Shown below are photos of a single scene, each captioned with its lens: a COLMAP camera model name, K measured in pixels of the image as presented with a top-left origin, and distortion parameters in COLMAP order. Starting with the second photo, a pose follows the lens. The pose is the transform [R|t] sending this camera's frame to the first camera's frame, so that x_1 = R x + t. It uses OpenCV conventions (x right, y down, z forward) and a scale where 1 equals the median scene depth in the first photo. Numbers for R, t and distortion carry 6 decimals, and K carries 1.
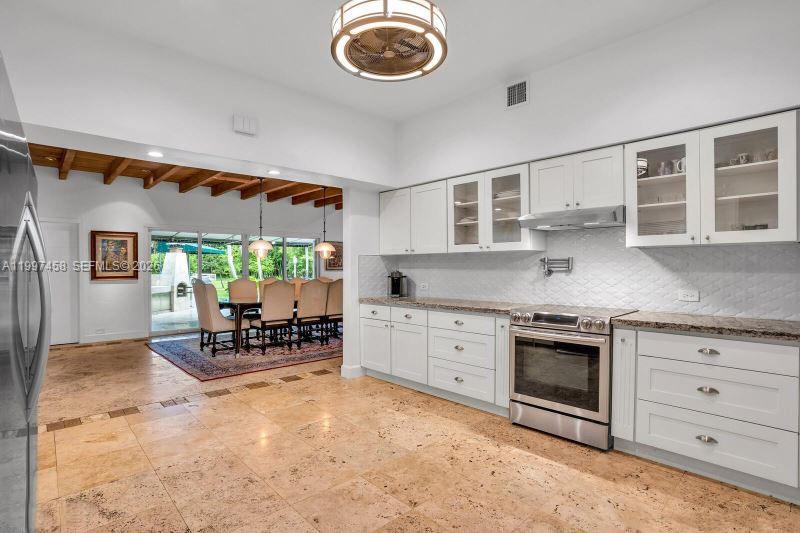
lens RADIAL K [[403.3, 0, 397.6], [0, 403.3, 270.1], [0, 0, 1]] dist [-0.065462, 0.033057]
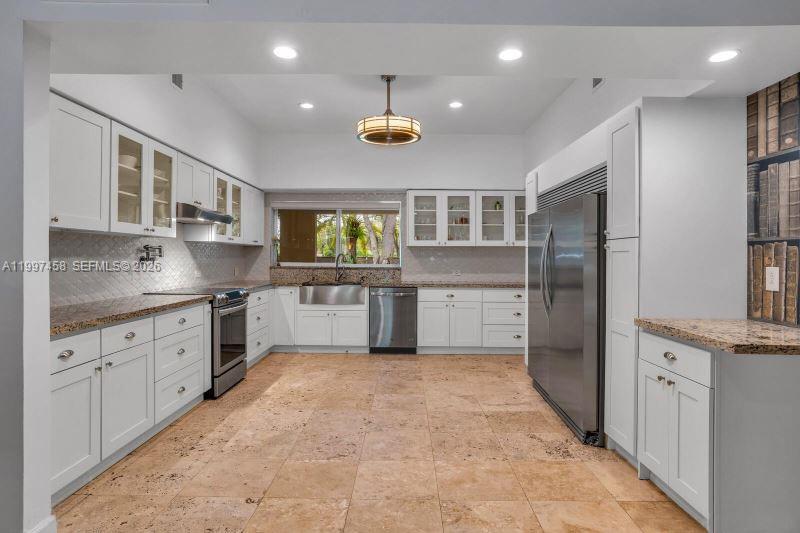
lens RADIAL K [[465.4, 0, 401.3], [0, 465.4, 262.3], [0, 0, 1]] dist [-0.025726, 0.000827]
pose [[-0.733579, -0.008142, 0.679555, -0.962448], [-0.001827, 0.999948, 0.010008, -0.001607], [-0.679602, 0.006100, -0.733556, 1.616032]]
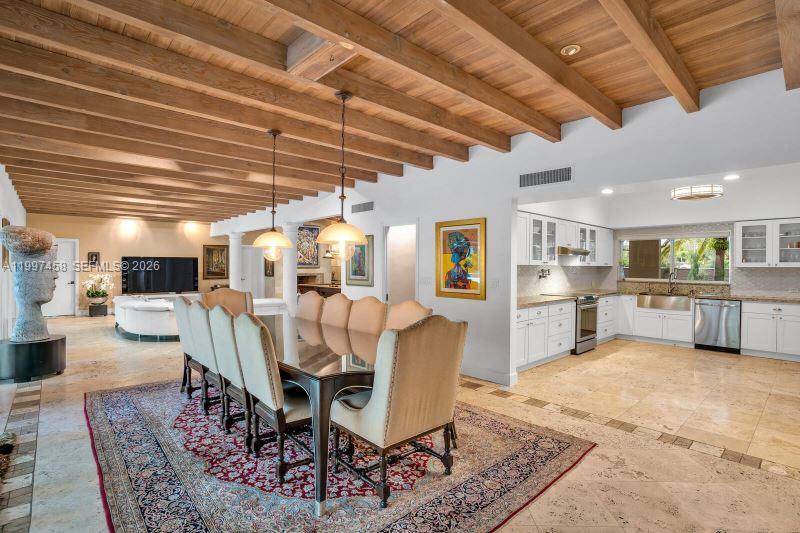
lens RADIAL K [[403.3, 0, 397.6], [0, 403.3, 270.1], [0, 0, 1]] dist [-0.065462, 0.033057]
pose [[-0.009704, -0.009671, 0.999906, -1.700223], [-0.004248, 0.999945, 0.009630, -0.048470], [-0.999944, -0.004154, -0.009745, 1.950654]]
